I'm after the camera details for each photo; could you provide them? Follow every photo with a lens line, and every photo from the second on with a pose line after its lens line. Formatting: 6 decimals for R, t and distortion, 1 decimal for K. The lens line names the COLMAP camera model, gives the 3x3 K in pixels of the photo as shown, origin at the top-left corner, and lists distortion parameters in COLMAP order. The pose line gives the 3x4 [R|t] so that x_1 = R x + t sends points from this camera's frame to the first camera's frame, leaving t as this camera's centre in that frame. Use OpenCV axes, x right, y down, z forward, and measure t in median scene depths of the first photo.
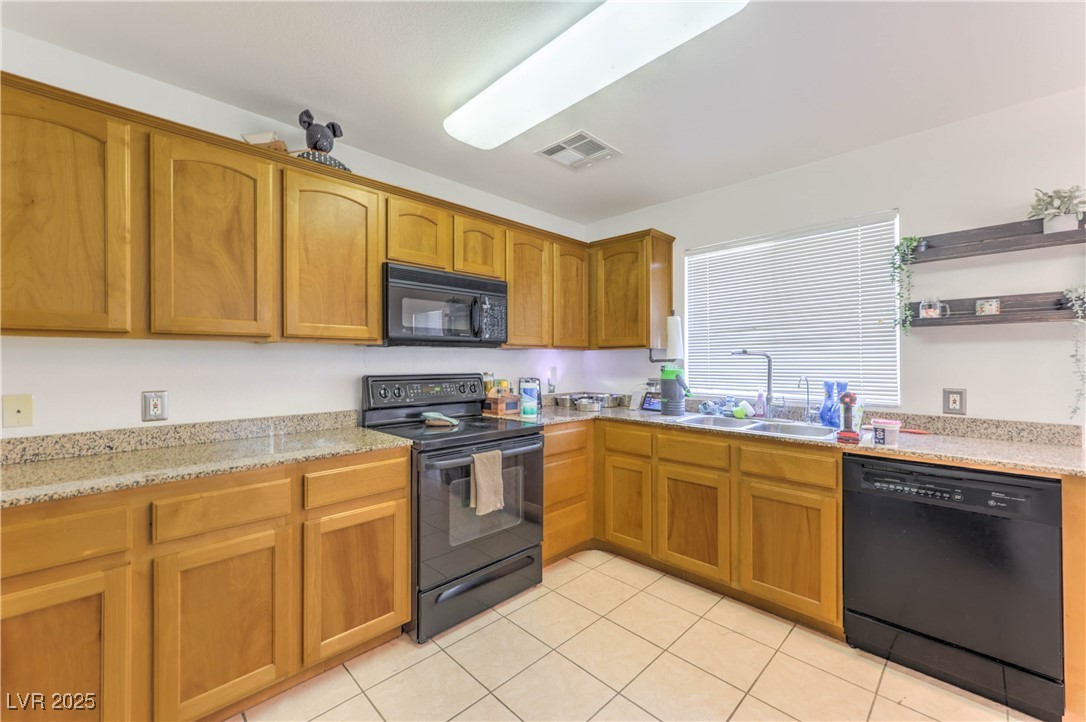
lens RADIAL K [[439.6, 0, 538.1], [0, 439.6, 361.8], [0, 0, 1]] dist [0.004952, 0.000411]
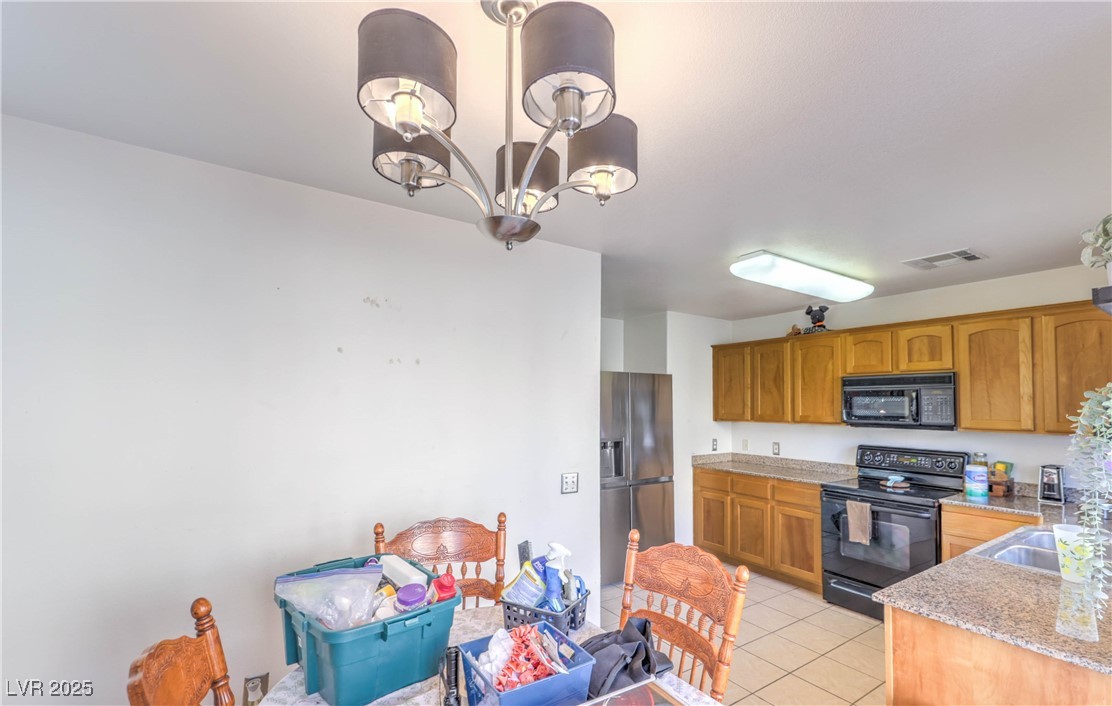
lens RADIAL K [[472.3, 0, 593.9], [0, 472.3, 396.3], [0, 0, 1]] dist [0.004528, 0.000039]
pose [[-0.154308, -0.018130, -0.987856, 1.522034], [-0.010271, 0.999807, -0.016745, -0.110413], [0.987969, 0.007562, -0.154464, 0.338752]]
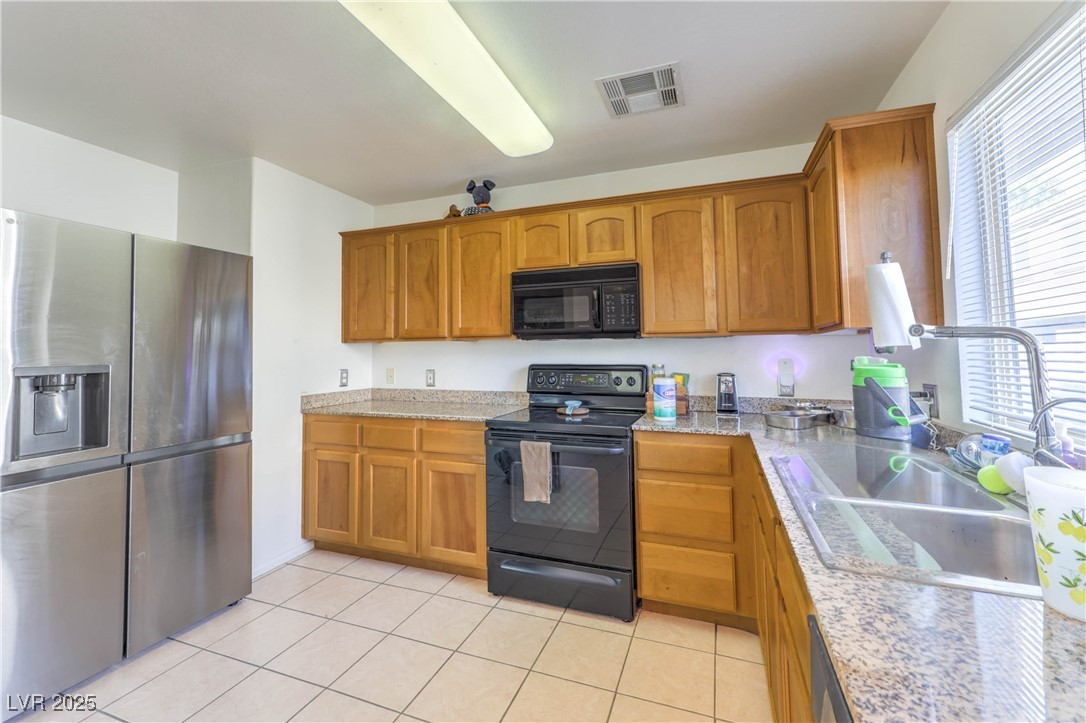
lens RADIAL K [[439.6, 0, 550.2], [0, 439.6, 330.8], [0, 0, 1]] dist [0.004952, 0.000411]
pose [[0.427693, -0.045504, -0.902778, 0.788473], [0.004182, 0.998821, -0.048364, -0.002678], [0.903915, 0.016910, 0.427379, 0.554817]]
